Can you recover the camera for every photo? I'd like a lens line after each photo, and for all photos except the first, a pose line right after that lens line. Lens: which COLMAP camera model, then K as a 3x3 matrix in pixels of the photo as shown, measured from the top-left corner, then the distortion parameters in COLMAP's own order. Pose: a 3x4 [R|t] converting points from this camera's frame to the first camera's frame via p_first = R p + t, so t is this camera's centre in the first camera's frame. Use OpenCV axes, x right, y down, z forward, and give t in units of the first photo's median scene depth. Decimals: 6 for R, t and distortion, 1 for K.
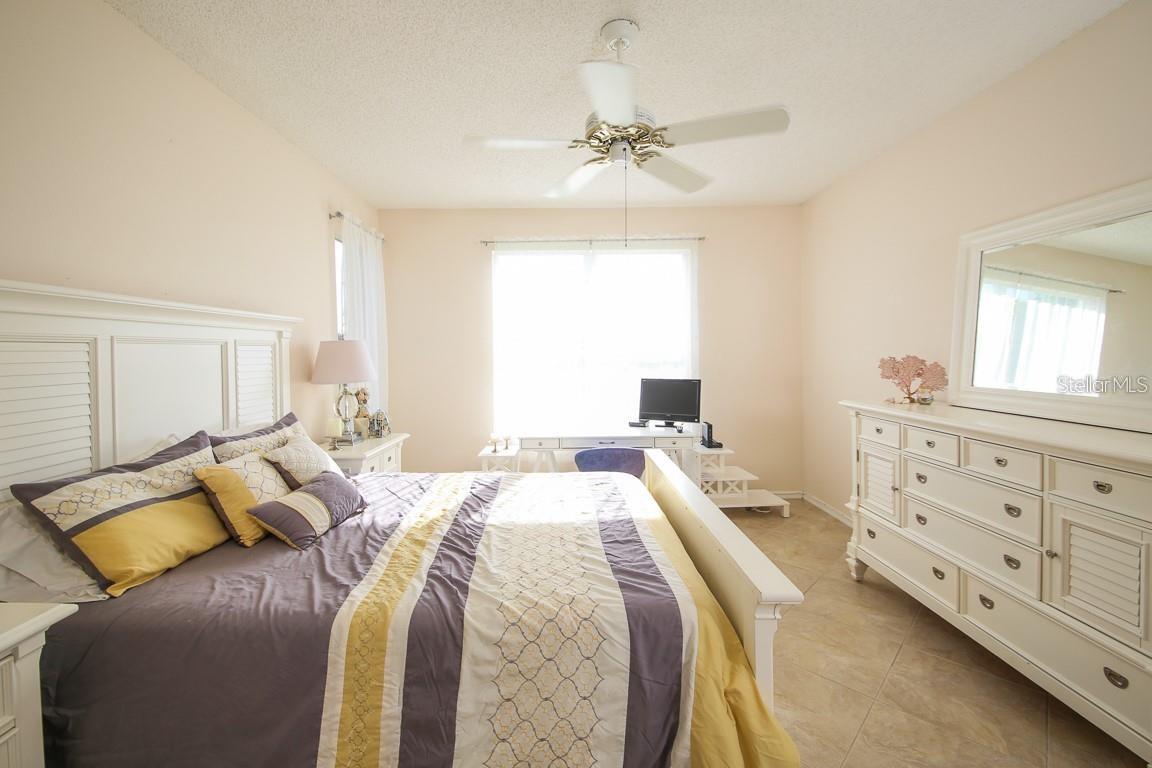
lens RADIAL K [[460.7, 0, 552.8], [0, 460.7, 360.8], [0, 0, 1]] dist [-0.000953, -0.003646]
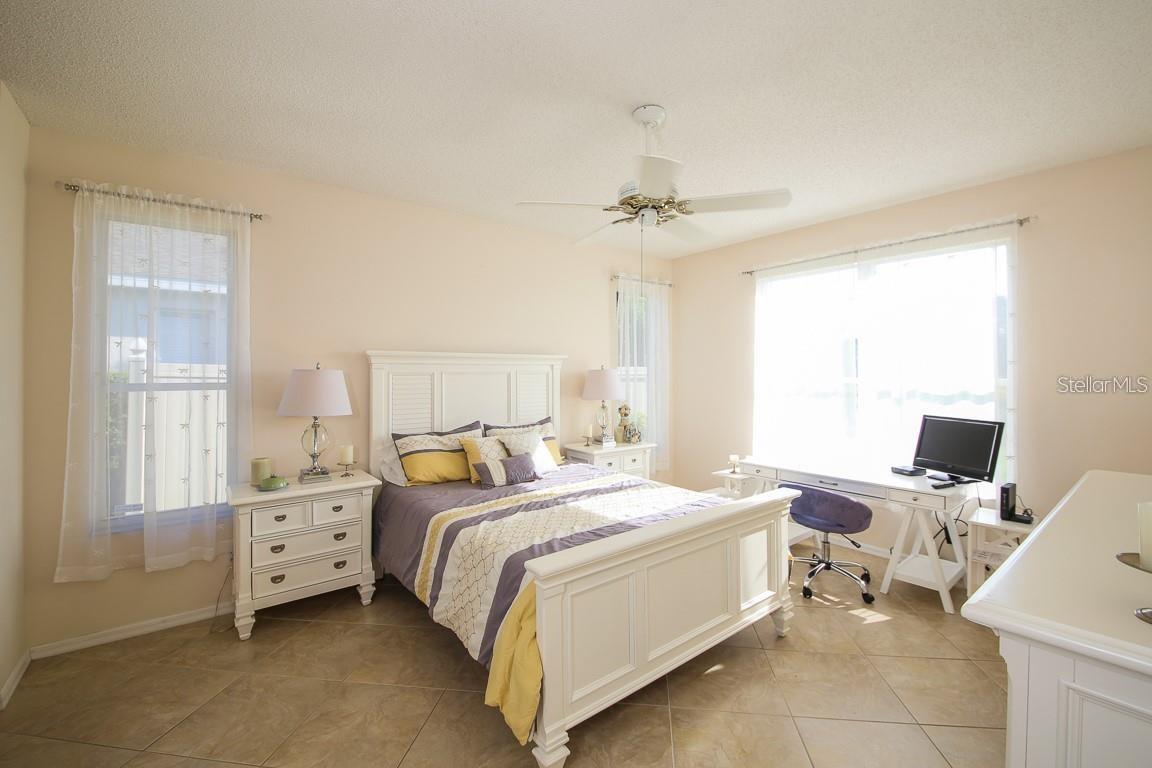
lens RADIAL K [[460.7, 0, 594.8], [0, 460.7, 376.5], [0, 0, 1]] dist [-0.000953, -0.003646]
pose [[0.646957, 0.013562, -0.762406, 0.935260], [-0.018545, 0.999826, 0.002048, -0.040318], [0.762301, 0.012814, 0.647096, 0.135720]]
